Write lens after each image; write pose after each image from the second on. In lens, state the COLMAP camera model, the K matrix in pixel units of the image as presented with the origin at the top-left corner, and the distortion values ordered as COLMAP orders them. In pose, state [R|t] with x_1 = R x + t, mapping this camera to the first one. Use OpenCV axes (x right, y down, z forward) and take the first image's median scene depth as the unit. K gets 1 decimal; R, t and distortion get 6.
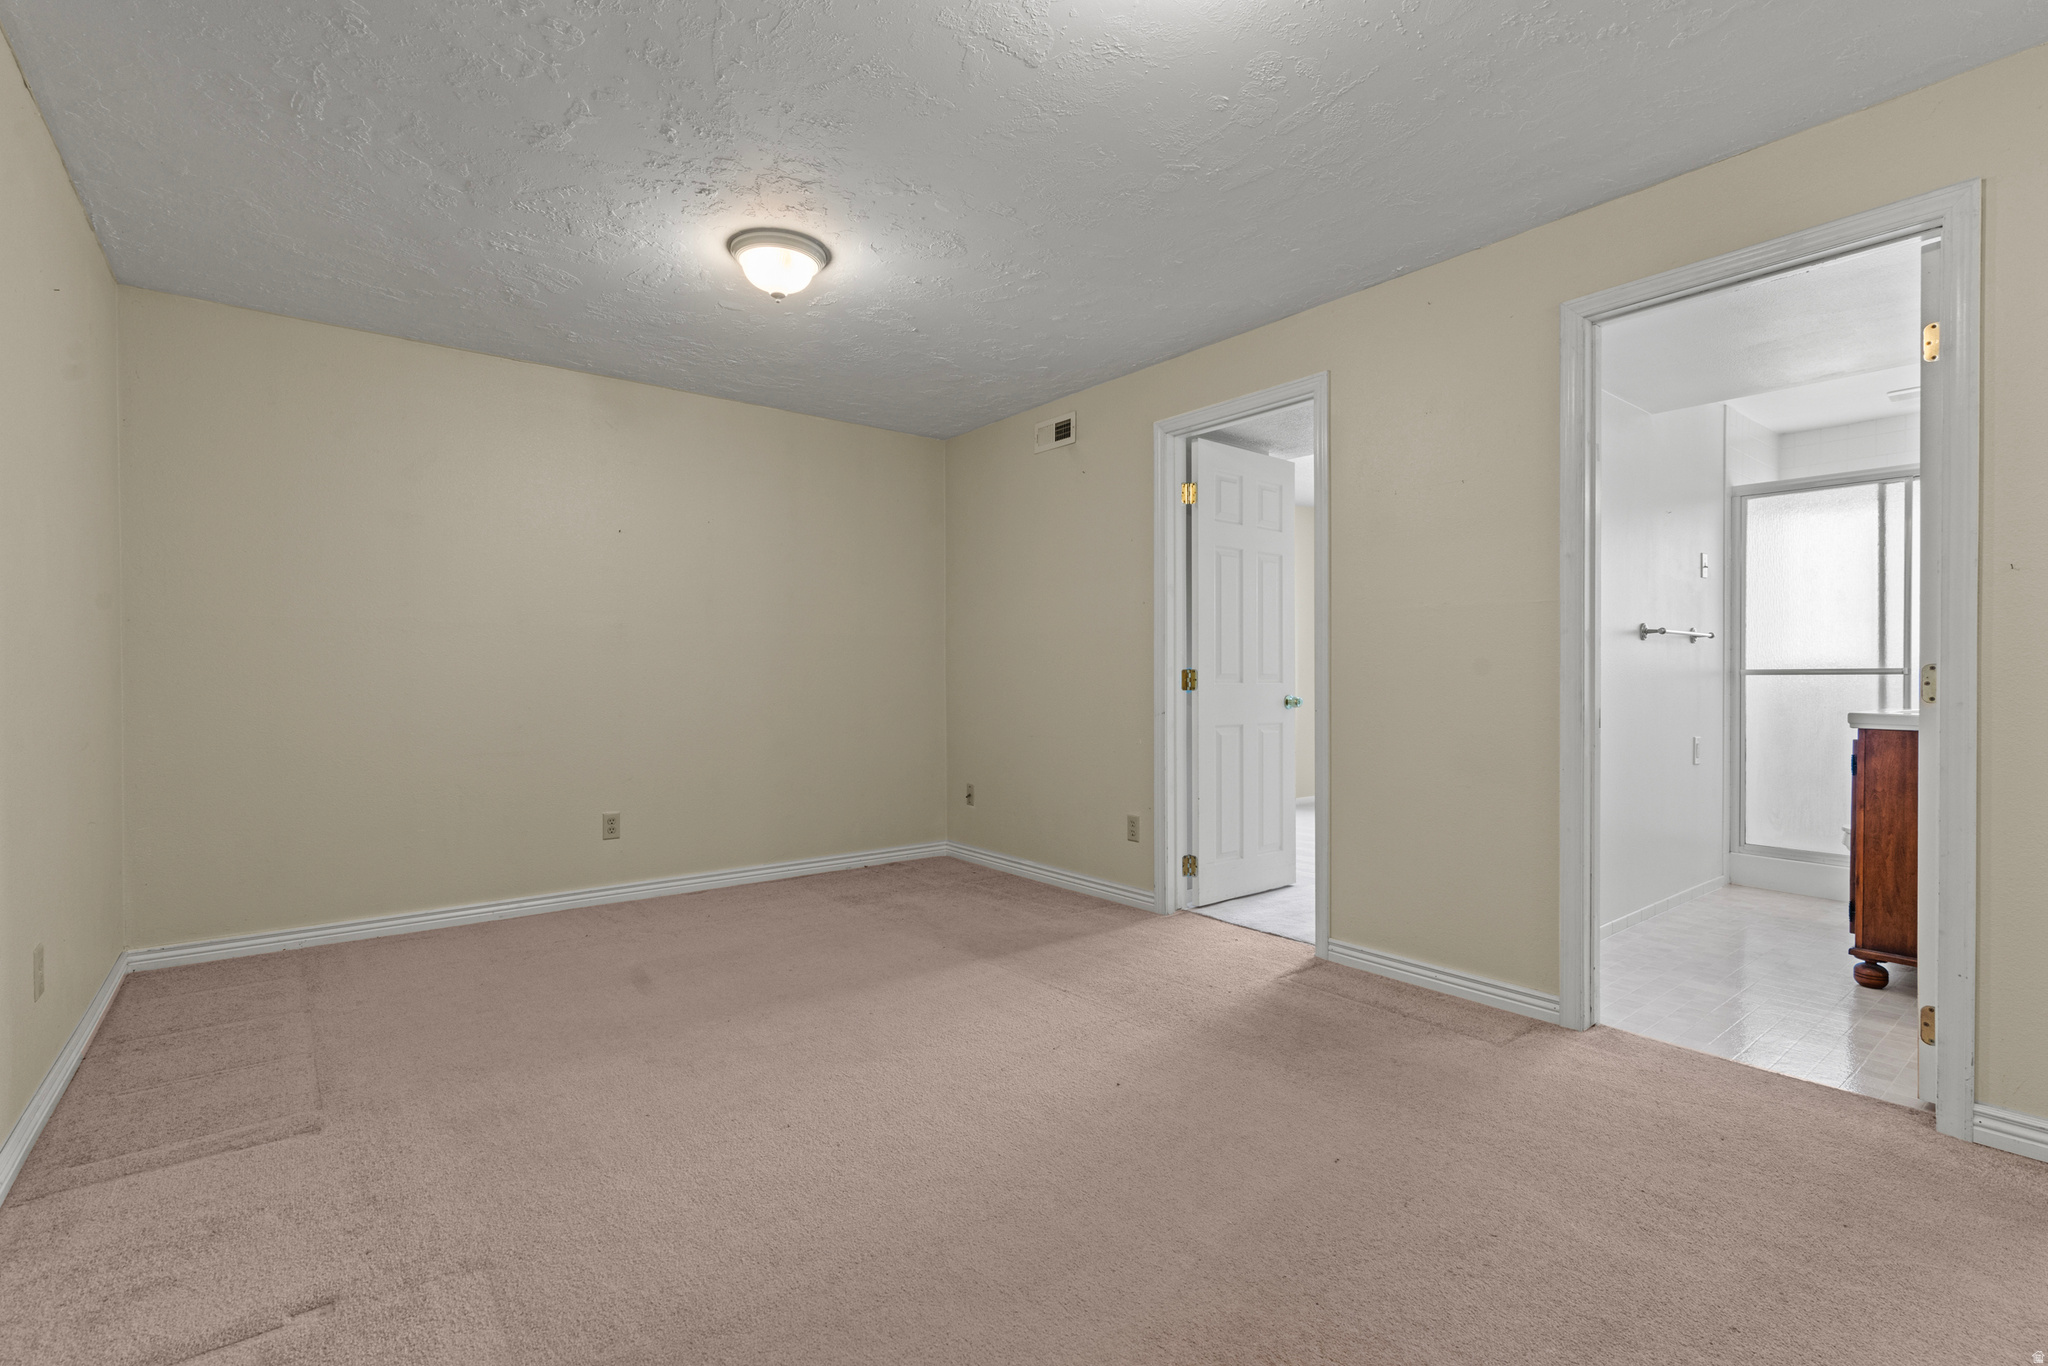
lens RADIAL K [[922.8, 0, 1036.4], [0, 922.8, 680.2], [0, 0, 1]] dist [0.008874, -0.001931]
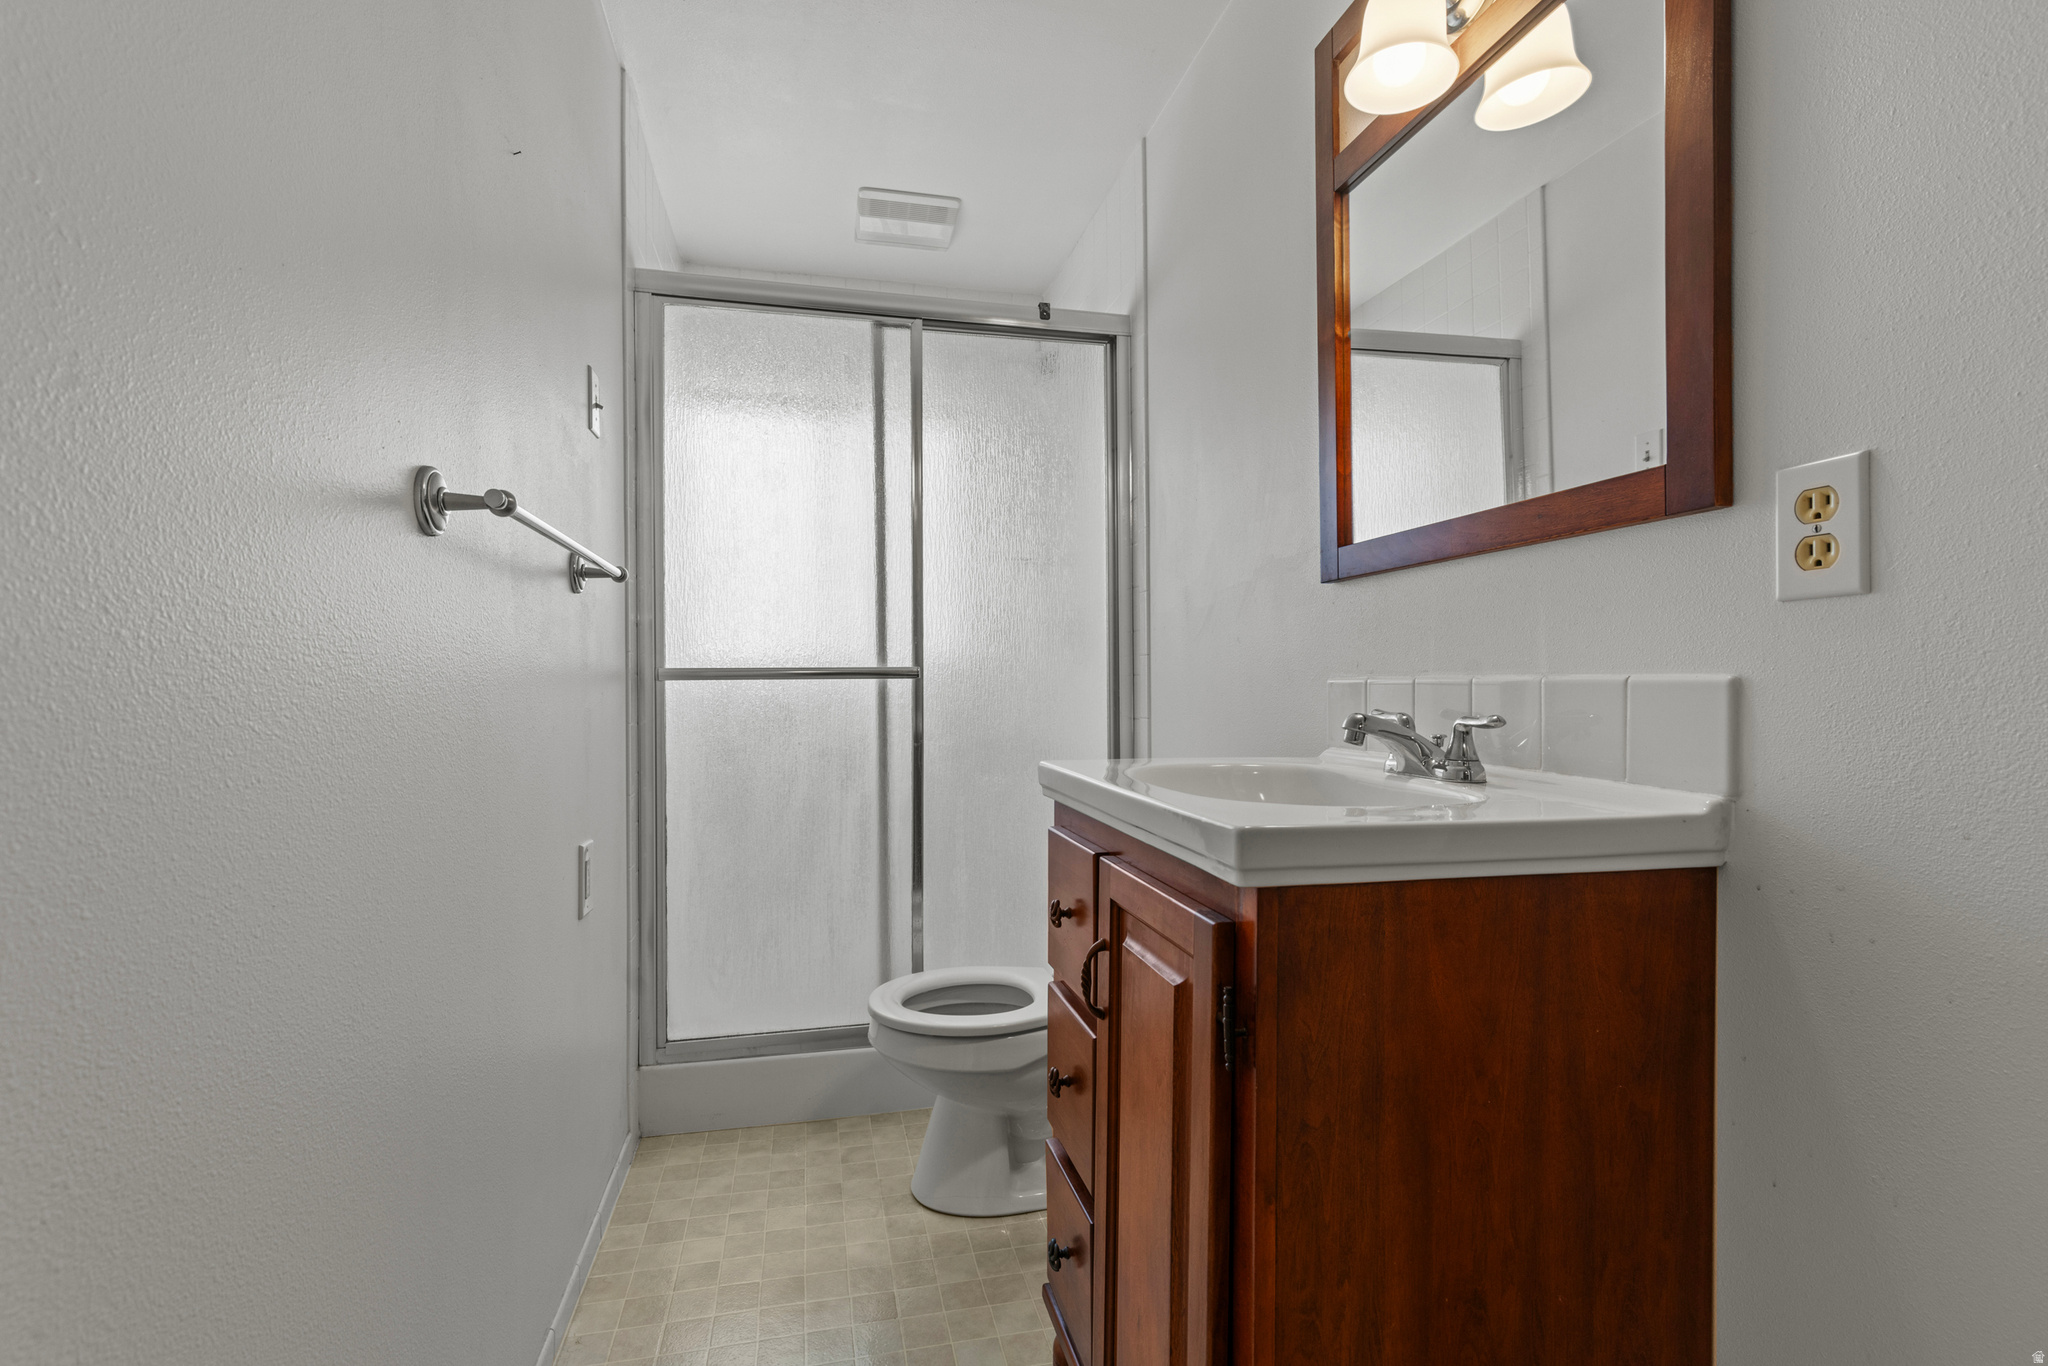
lens RADIAL K [[922.8, 0, 1032.1], [0, 922.8, 682.1], [0, 0, 1]] dist [0.008874, -0.001931]
pose [[0.427974, -0.004811, 0.903778, 0.436875], [0.009898, 0.999951, 0.000636, -0.003136], [-0.903737, 0.008674, 0.428001, 0.653540]]
